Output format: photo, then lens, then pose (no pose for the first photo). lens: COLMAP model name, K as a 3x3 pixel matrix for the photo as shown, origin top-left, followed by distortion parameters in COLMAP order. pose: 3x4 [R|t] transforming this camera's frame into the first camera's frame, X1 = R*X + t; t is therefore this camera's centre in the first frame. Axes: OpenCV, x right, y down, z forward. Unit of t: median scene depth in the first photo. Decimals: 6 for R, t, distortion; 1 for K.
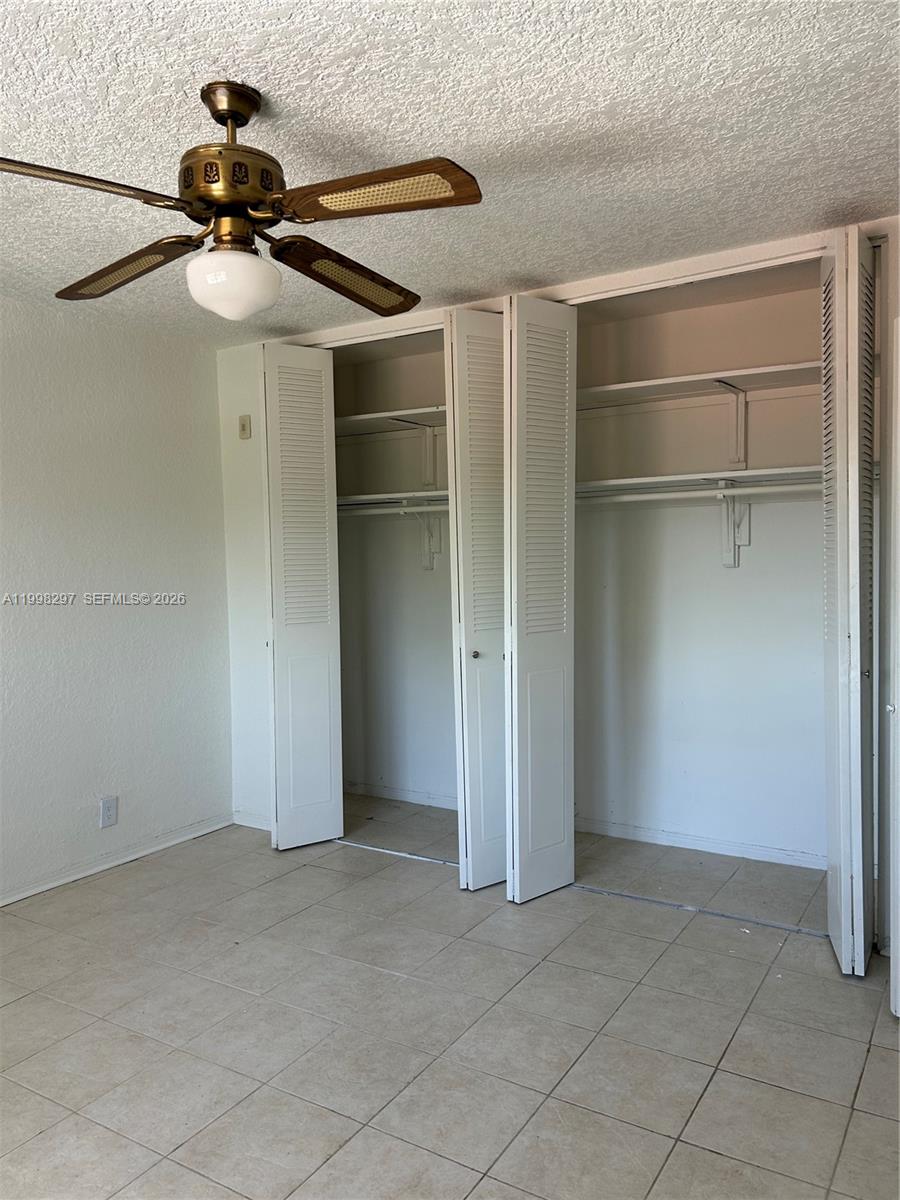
lens RADIAL K [[902.3, 0, 447.0], [0, 902.3, 596.7], [0, 0, 1]] dist [0.047925, -0.060612]
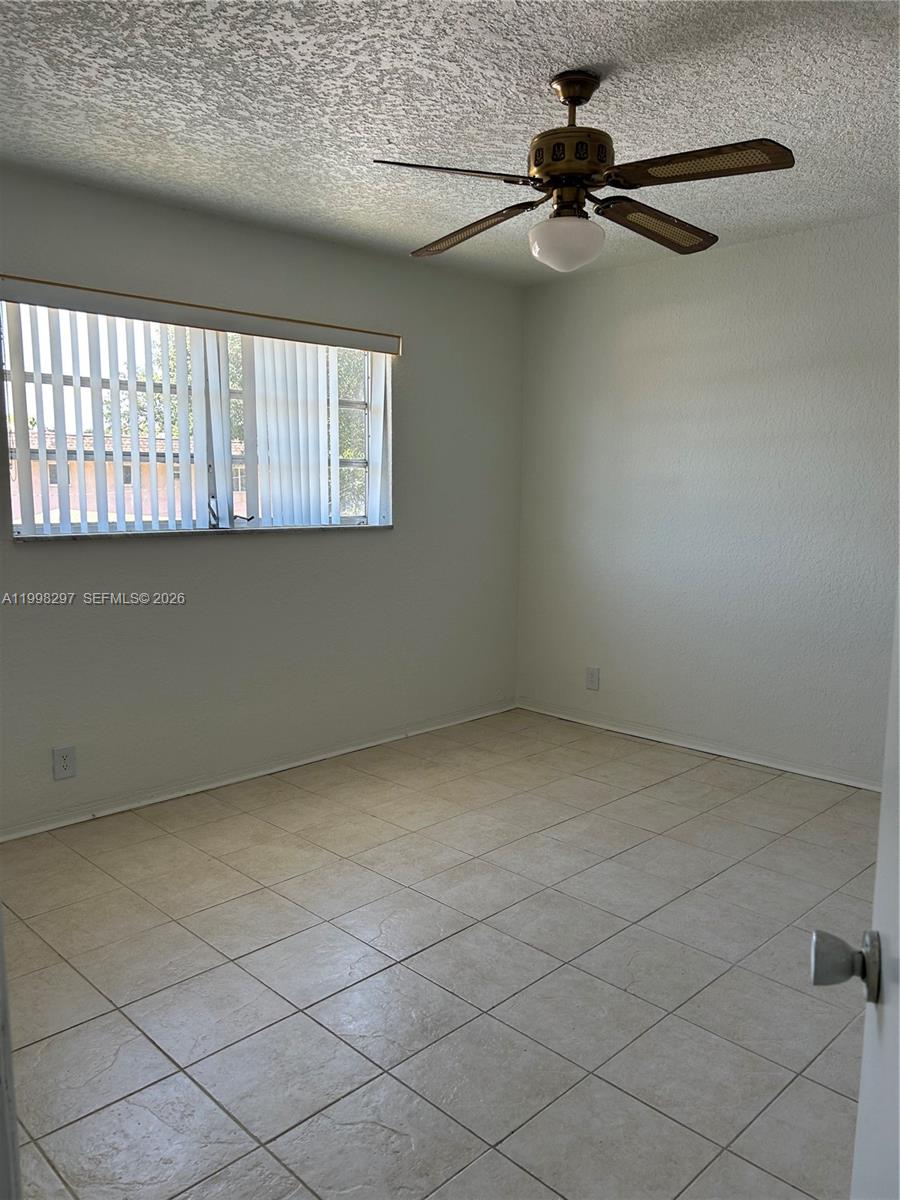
lens RADIAL K [[902.3, 0, 451.2], [0, 902.3, 602.4], [0, 0, 1]] dist [0.047925, -0.060612]
pose [[-0.235770, 0.147379, -0.960569, 0.958875], [-0.055788, 0.984751, 0.164782, -0.049311], [0.970206, 0.092438, -0.223953, 1.049161]]
